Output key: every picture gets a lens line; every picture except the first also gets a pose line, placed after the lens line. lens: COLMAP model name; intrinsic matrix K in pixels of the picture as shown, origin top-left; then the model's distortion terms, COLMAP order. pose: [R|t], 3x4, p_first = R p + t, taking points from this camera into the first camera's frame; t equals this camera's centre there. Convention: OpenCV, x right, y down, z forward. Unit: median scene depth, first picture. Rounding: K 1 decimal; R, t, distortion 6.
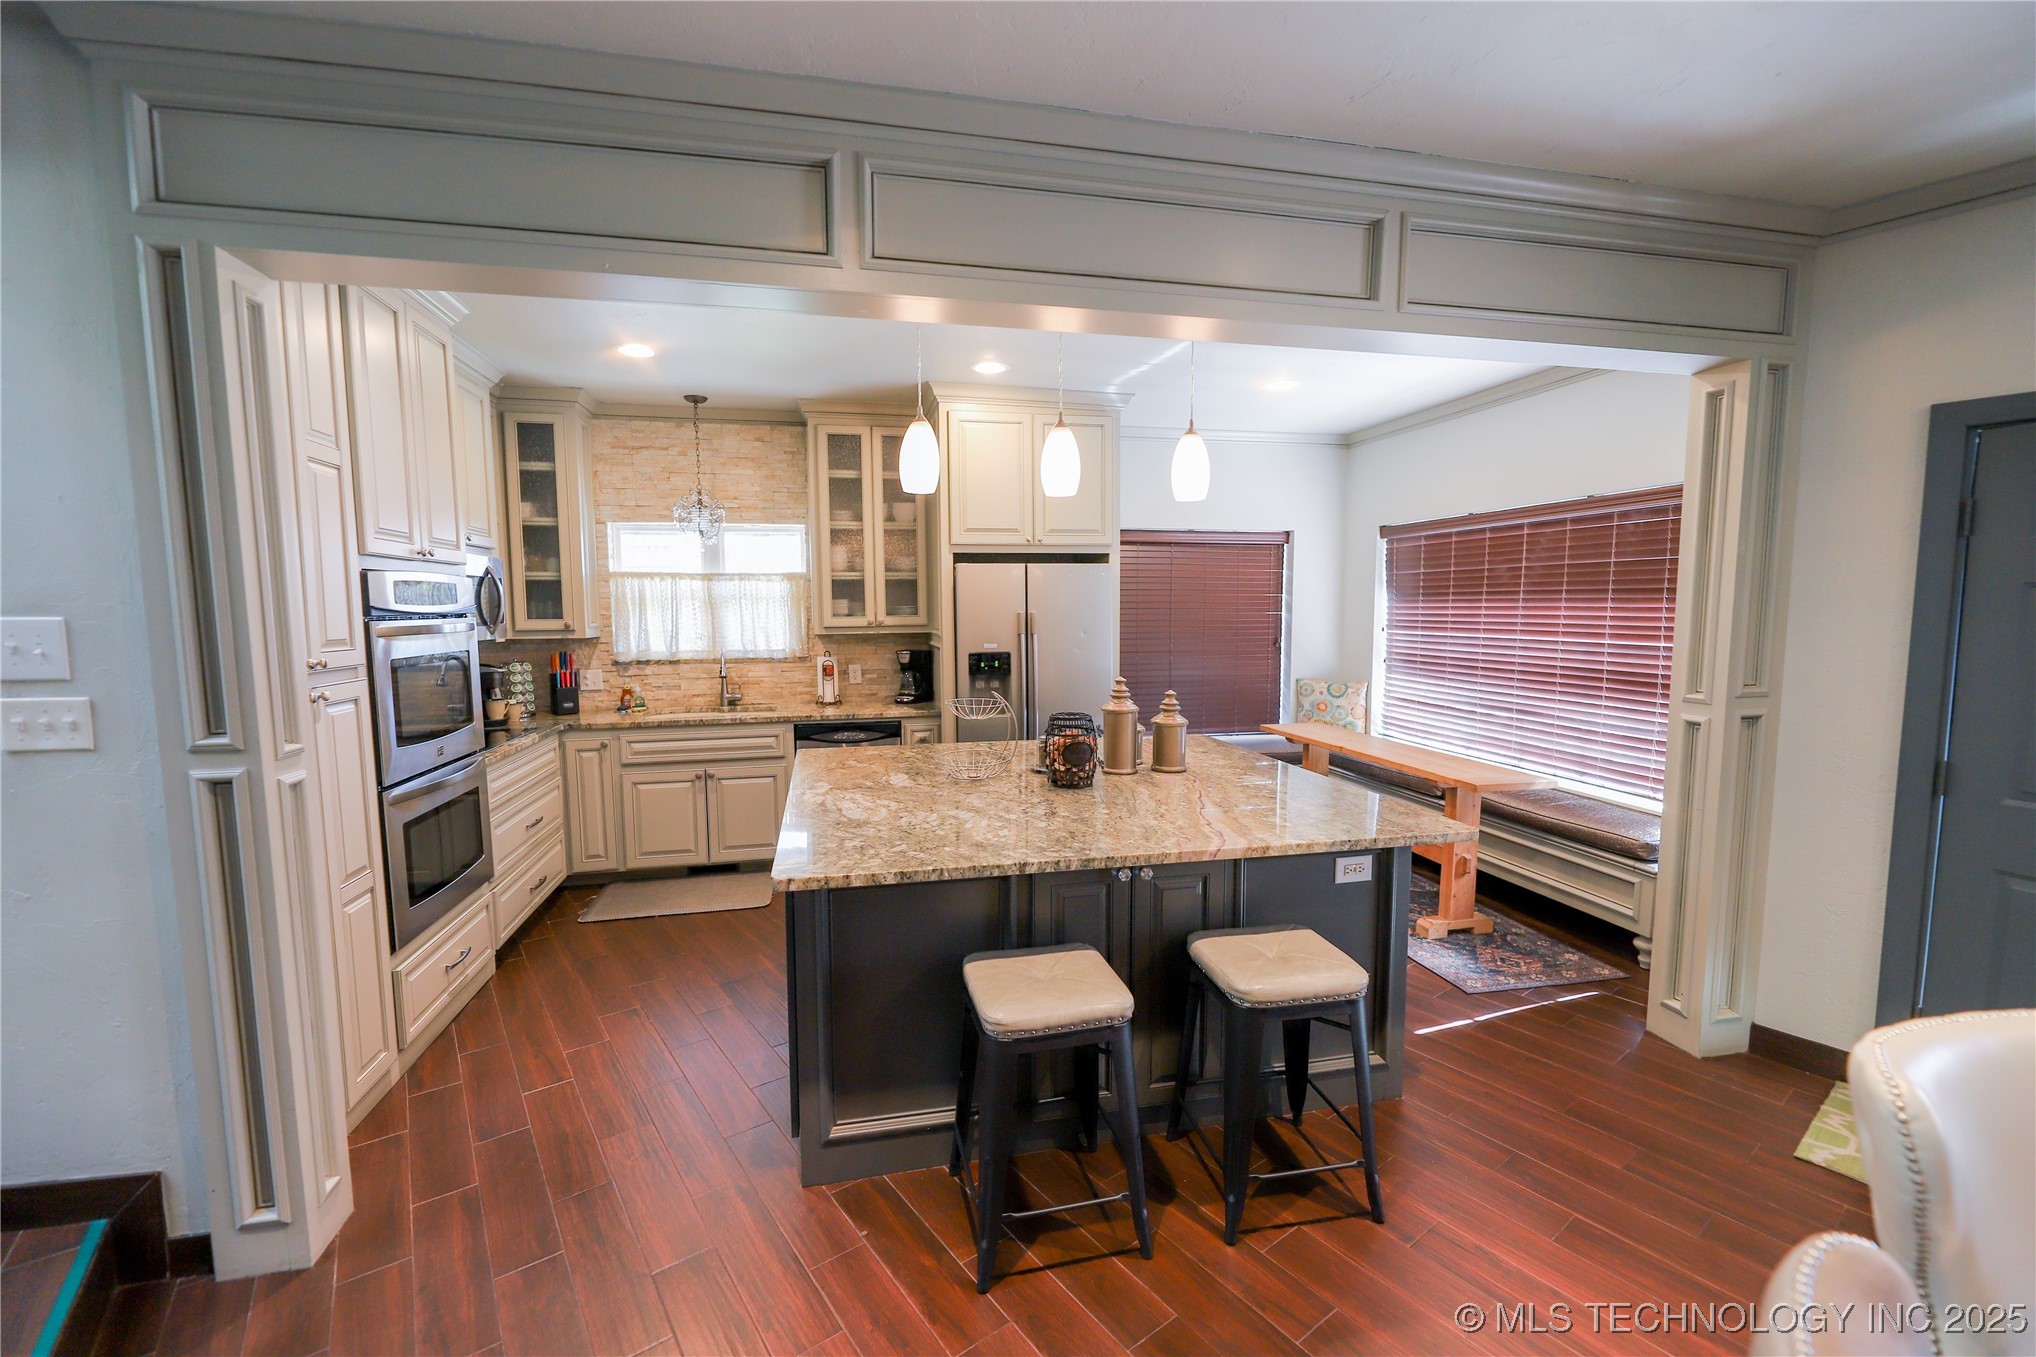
lens RADIAL K [[808.9, 0, 1020.3], [0, 808.9, 675.9], [0, 0, 1]] dist [0.000789, 0.000057]
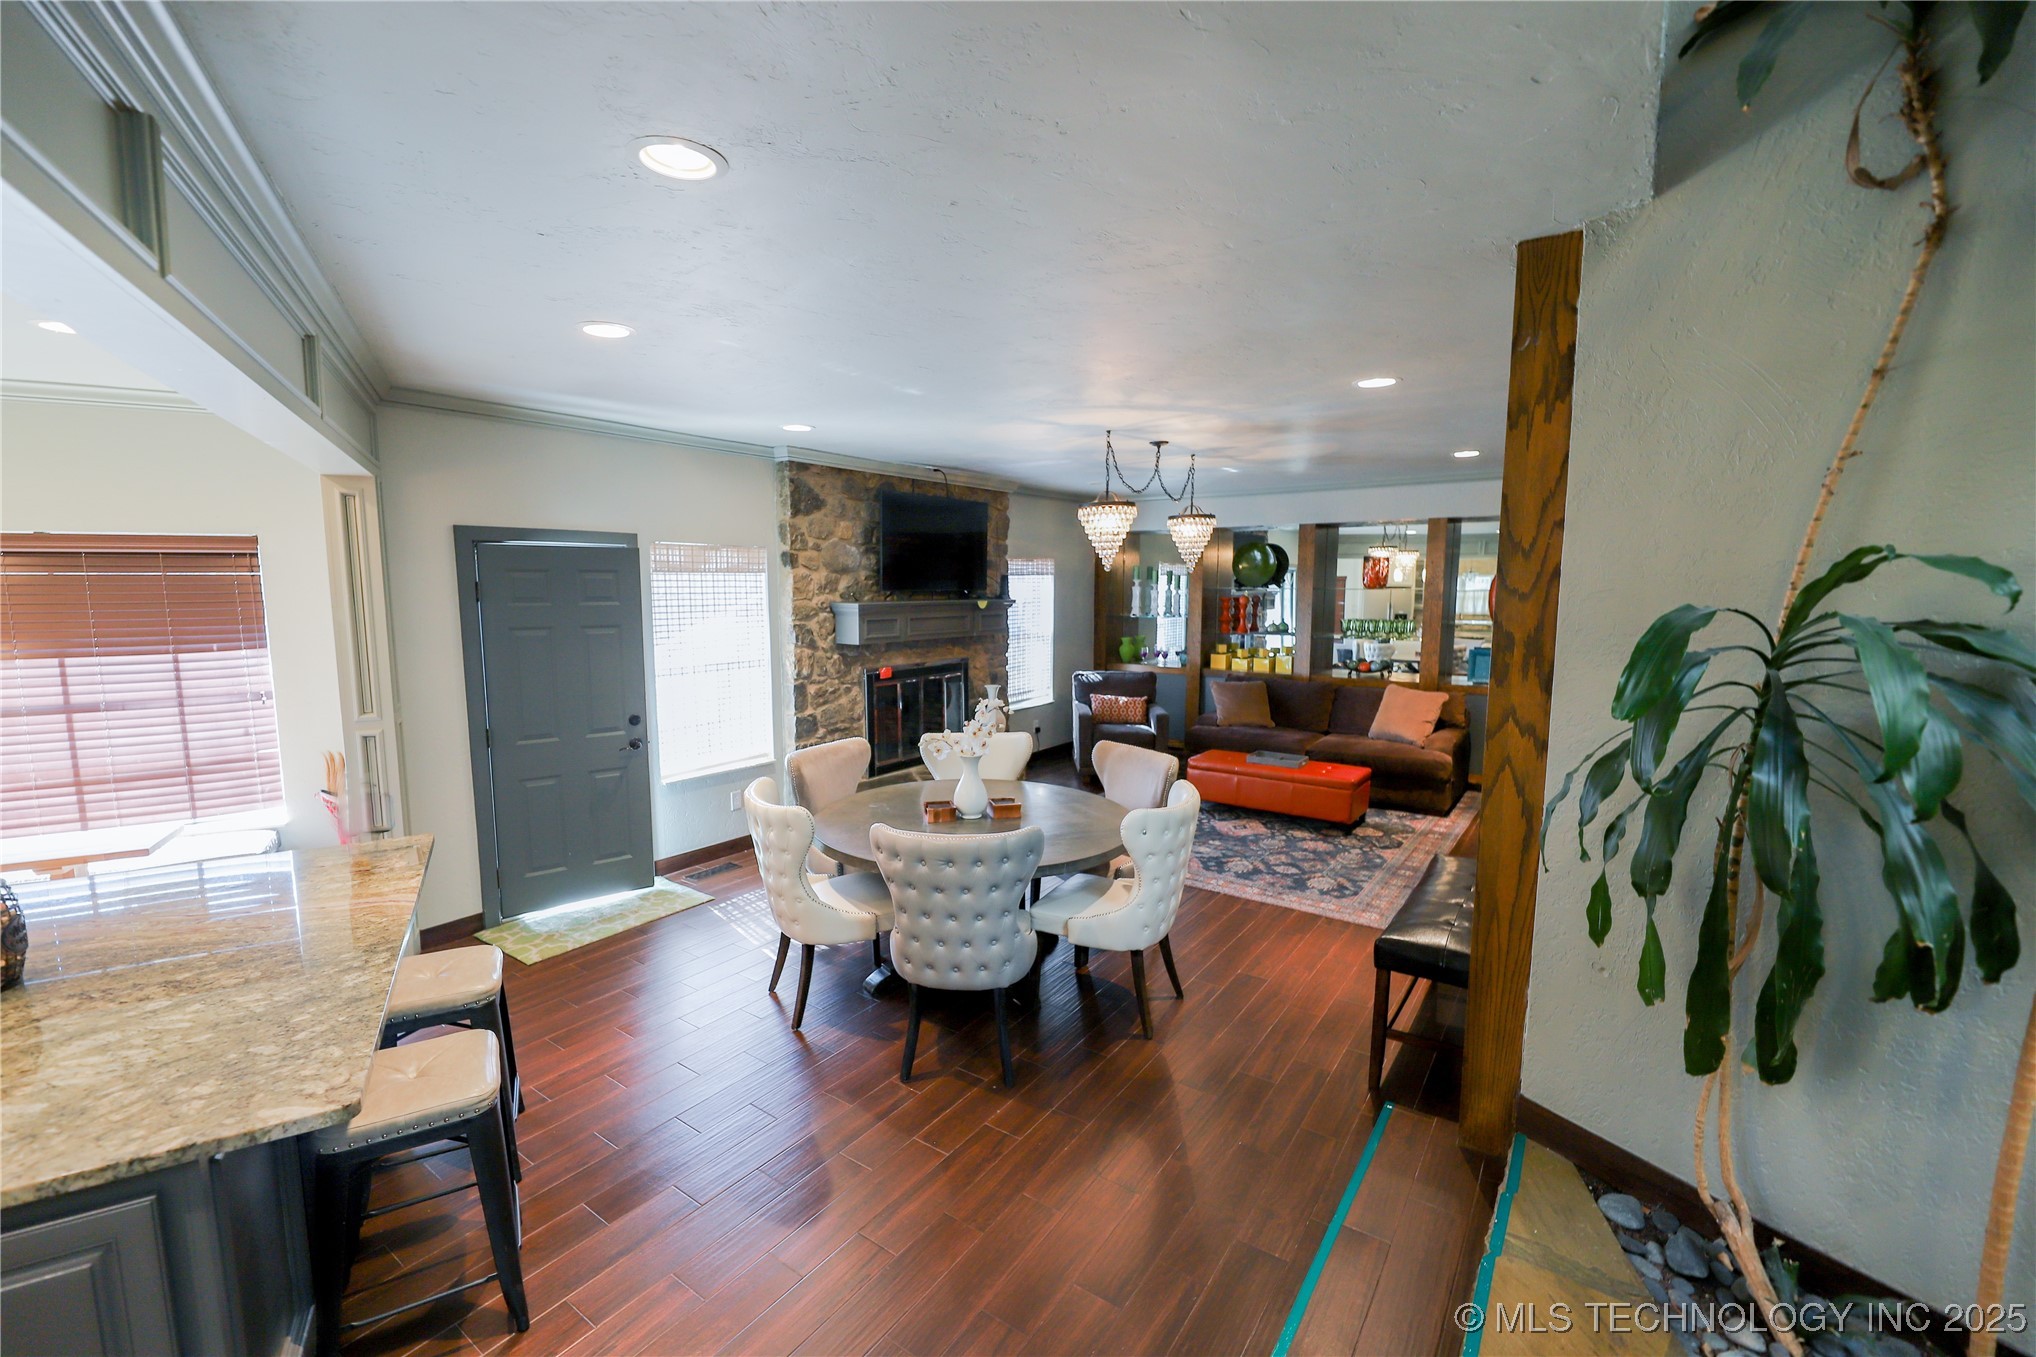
lens RADIAL K [[821.6, 0, 1010.0], [0, 821.6, 677.4], [0, 0, 1]] dist [-0.001931, -0.000263]
pose [[-0.331882, -0.102727, 0.937711, -0.462223], [0.087048, 0.986476, 0.138878, -0.076013], [-0.939296, 0.127717, -0.318451, 0.240688]]
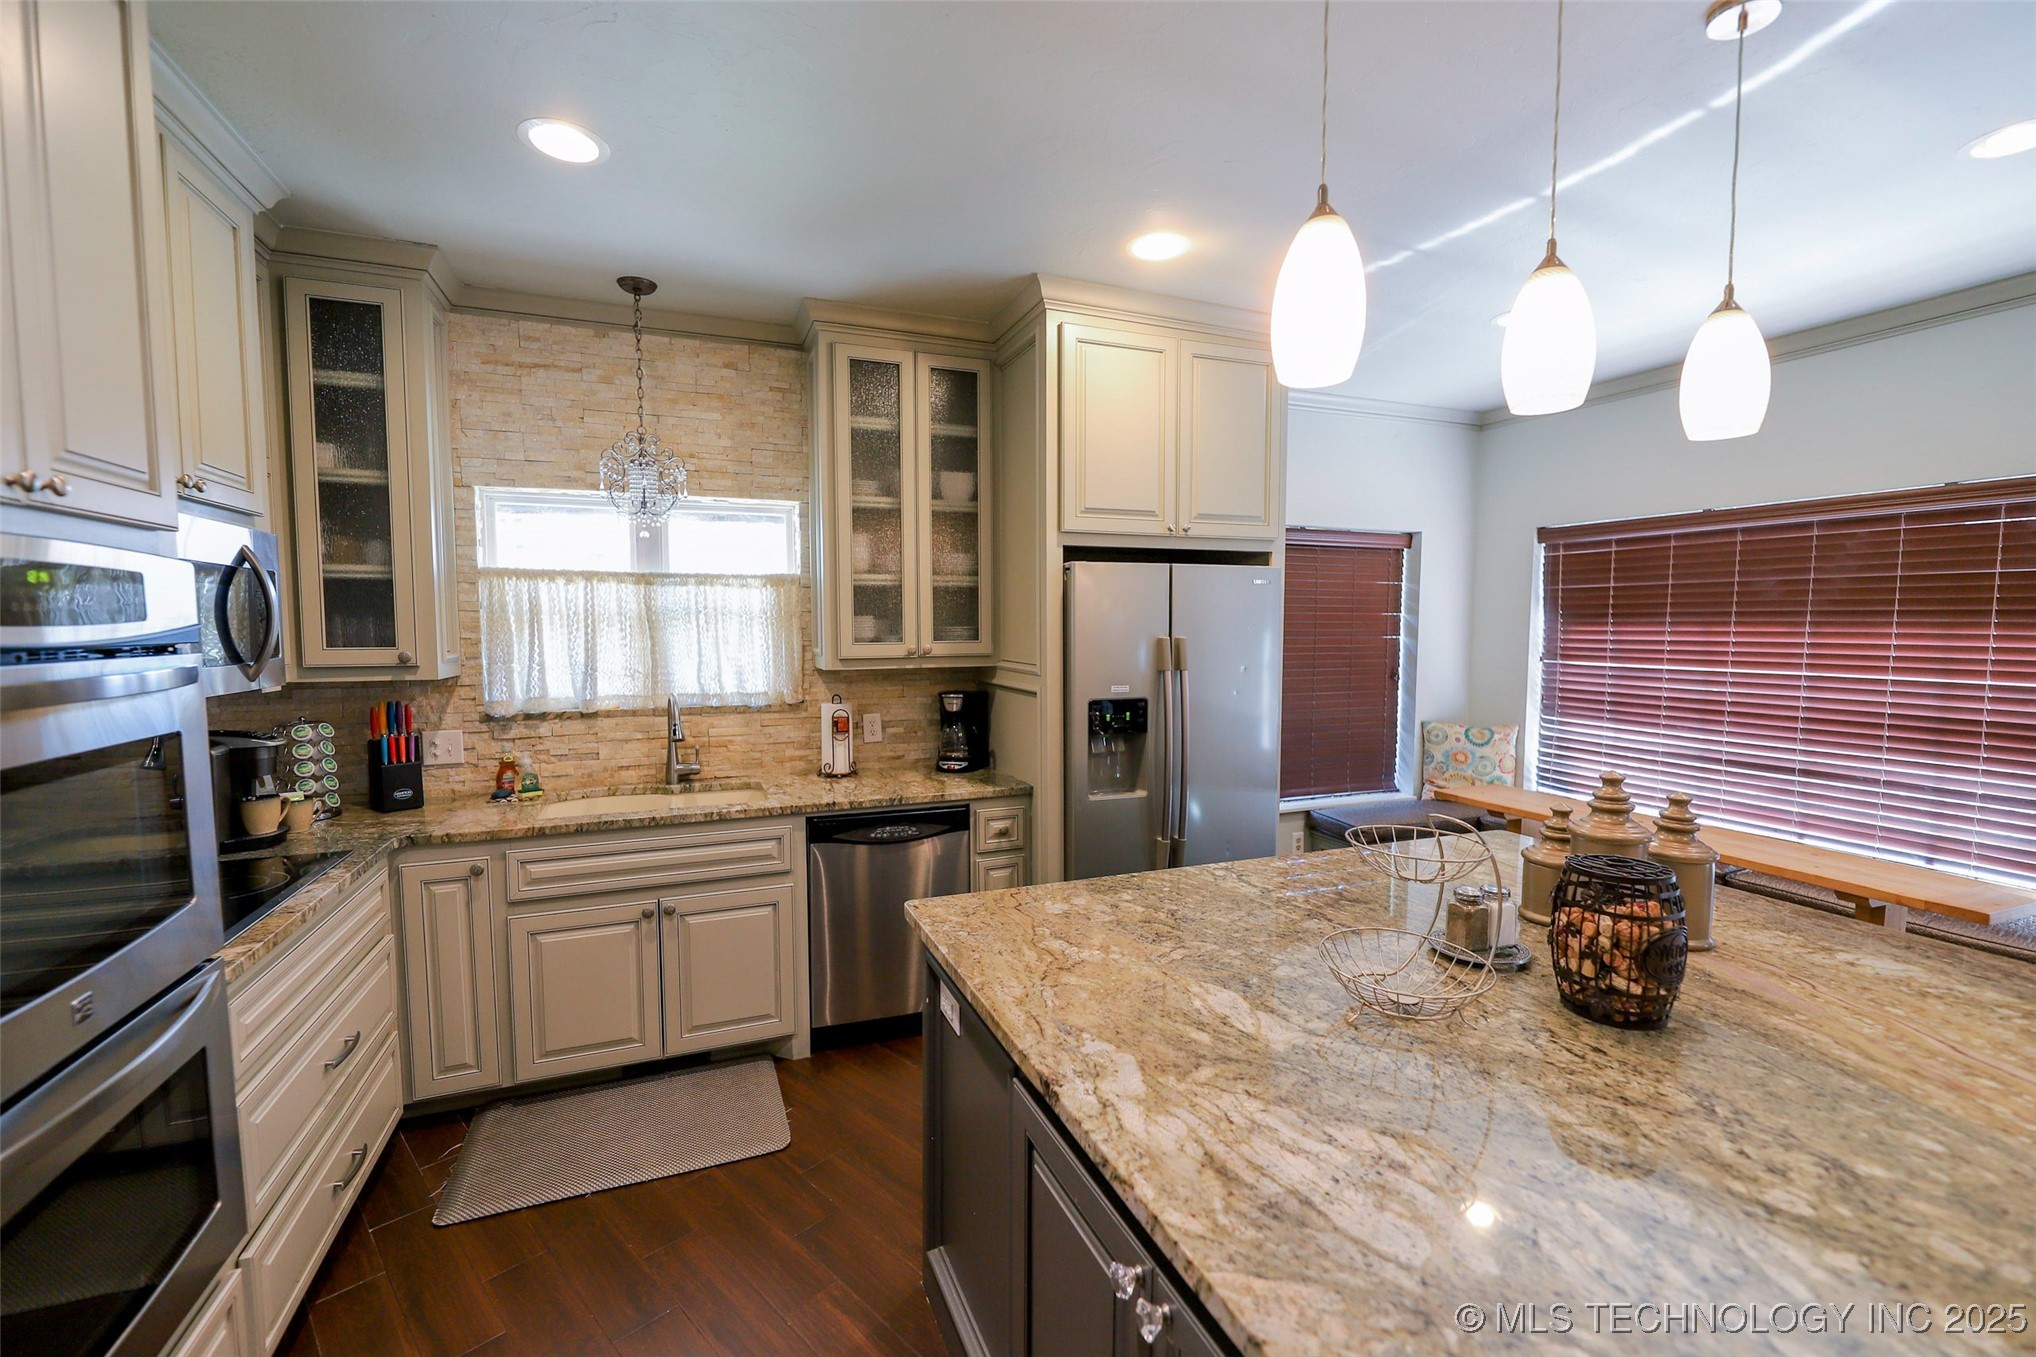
lens RADIAL K [[821.6, 0, 1010.0], [0, 821.6, 677.4], [0, 0, 1]] dist [-0.001931, -0.000263]
pose [[0.987928, -0.004254, 0.154856, -0.213321], [0.007351, 0.999784, -0.019430, -0.032349], [-0.154740, 0.020334, 0.987746, 0.339384]]
